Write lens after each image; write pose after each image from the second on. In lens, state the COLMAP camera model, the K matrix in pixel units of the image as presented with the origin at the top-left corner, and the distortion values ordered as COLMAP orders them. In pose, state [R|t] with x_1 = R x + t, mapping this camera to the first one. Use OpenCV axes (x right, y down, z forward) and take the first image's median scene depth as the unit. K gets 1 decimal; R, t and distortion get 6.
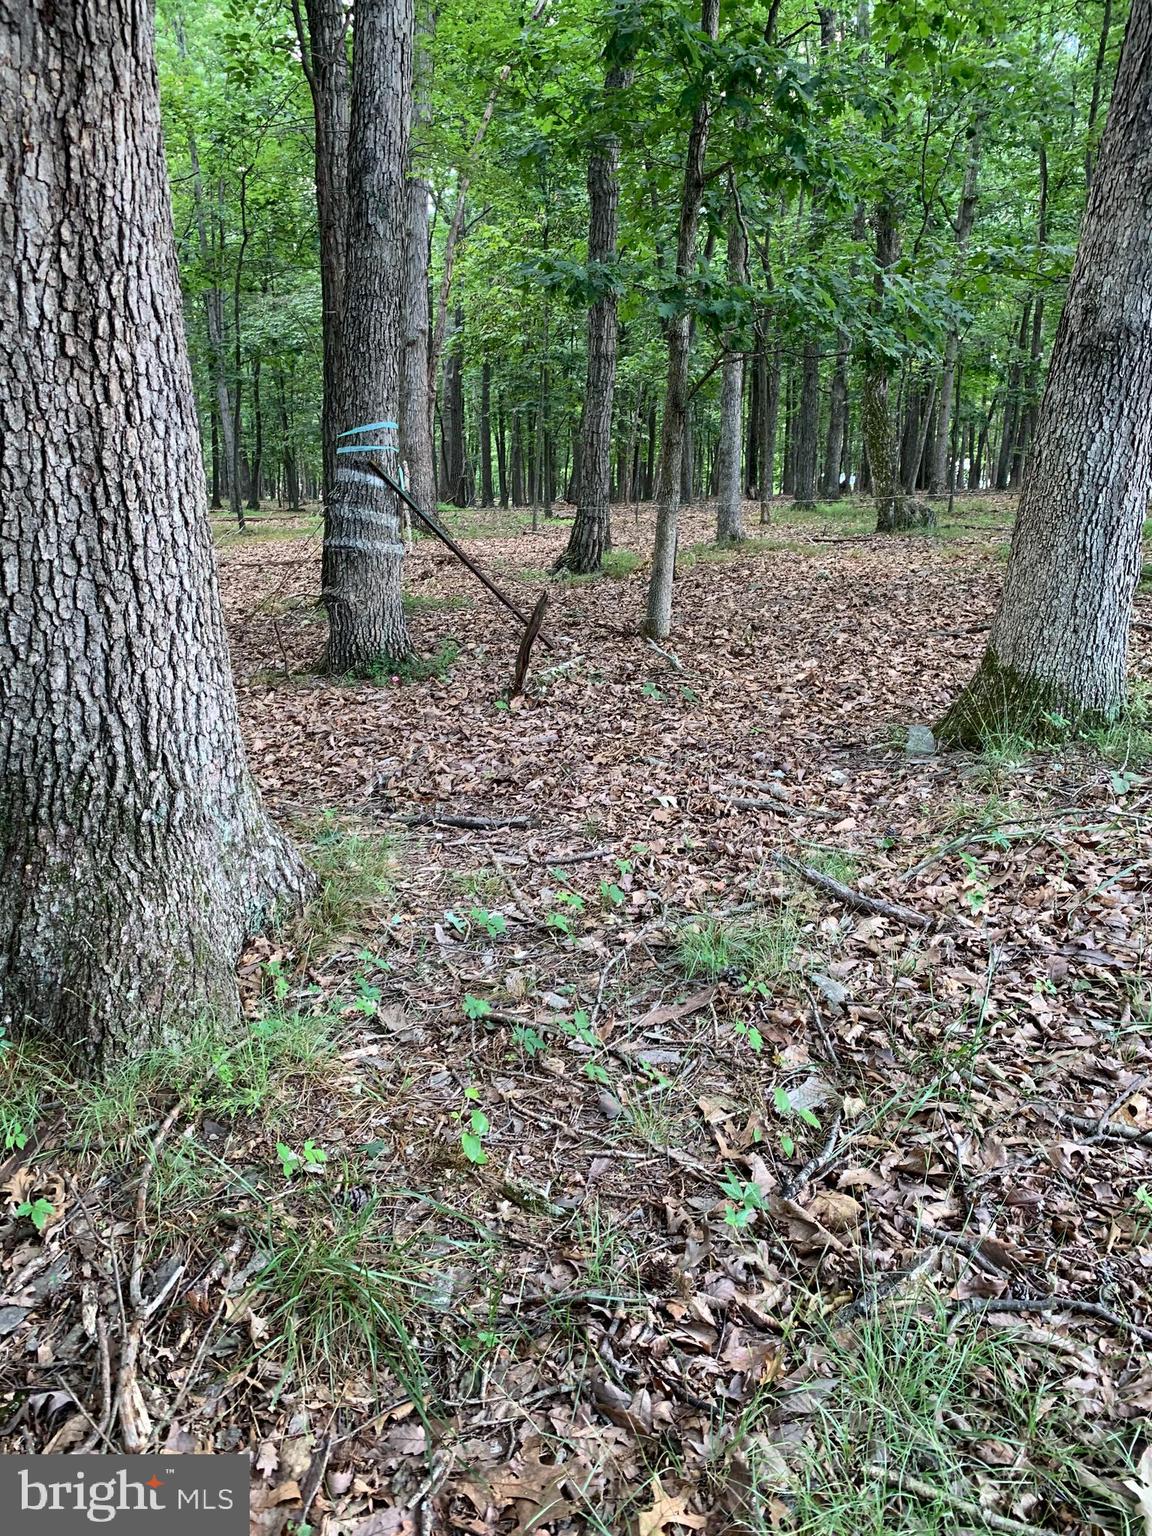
lens RADIAL K [[1157.5, 0, 580.9], [0, 1157.5, 772.3], [0, 0, 1]] dist [0.004610, 0.001443]
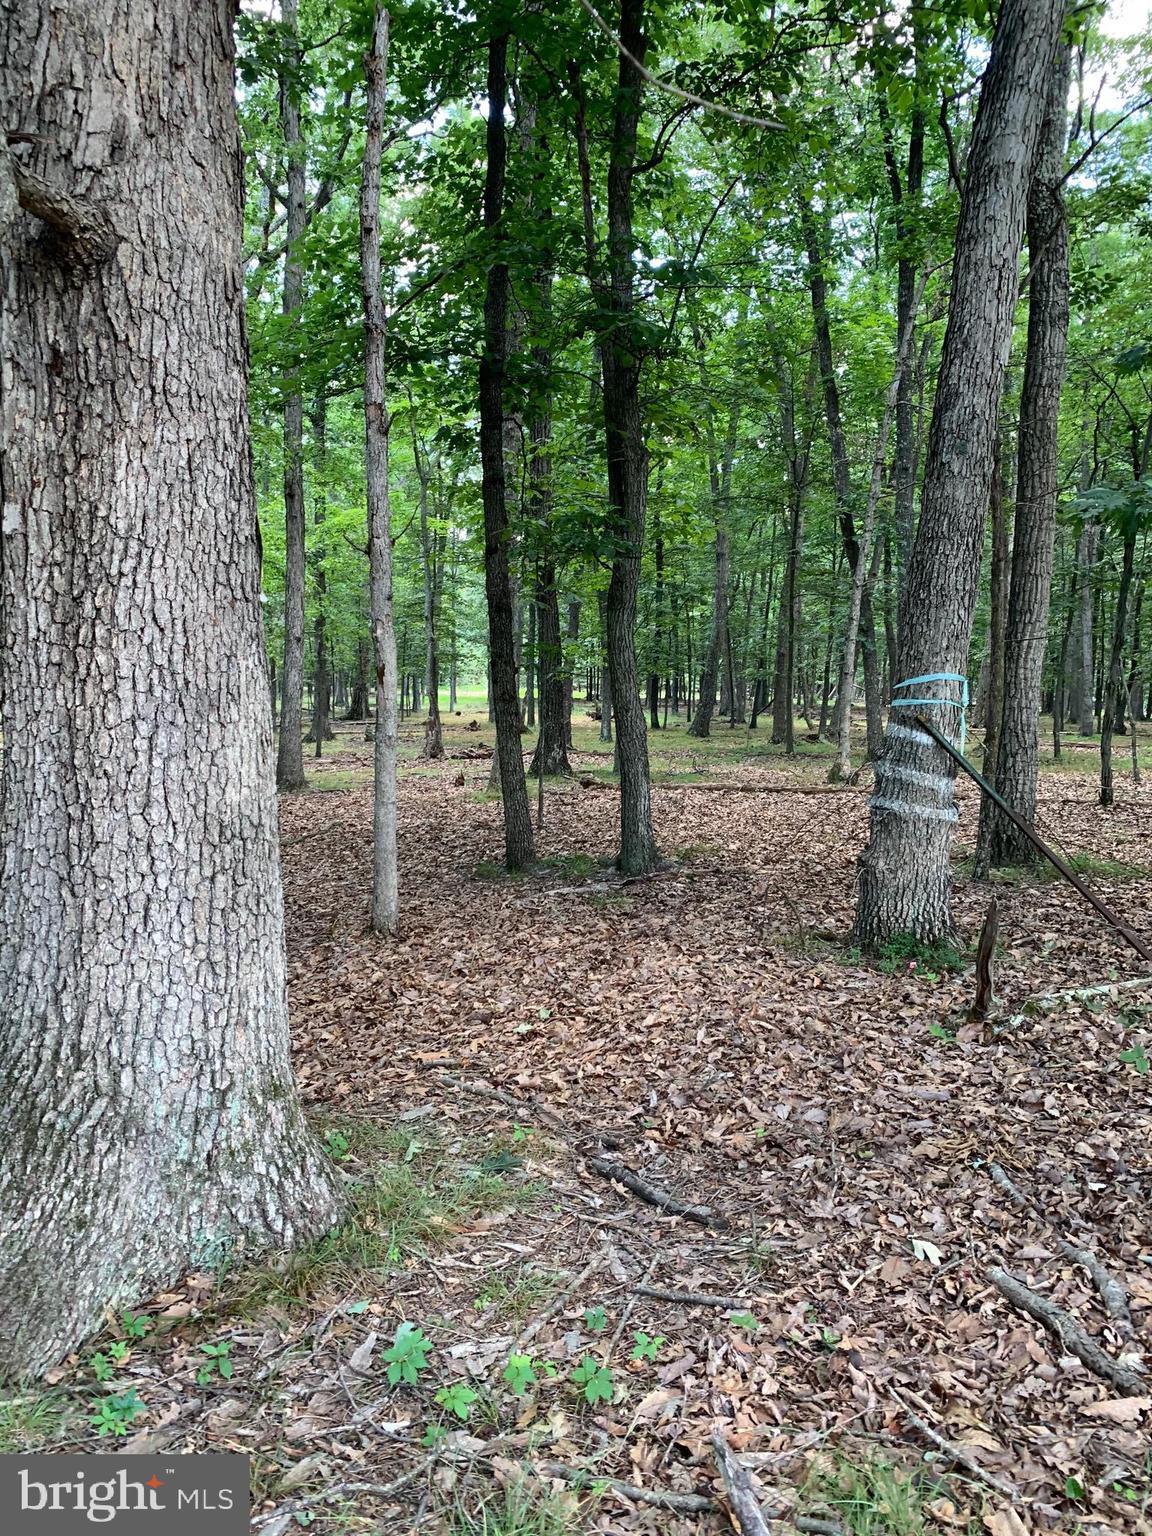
lens RADIAL K [[1157.5, 0, 576.7], [0, 1157.5, 775.4], [0, 0, 1]] dist [0.004610, 0.001443]
pose [[0.746530, 0.068655, -0.661801, 0.599625], [-0.185549, 0.976684, -0.107985, -0.228617], [0.638956, 0.203410, 0.741862, 0.530818]]
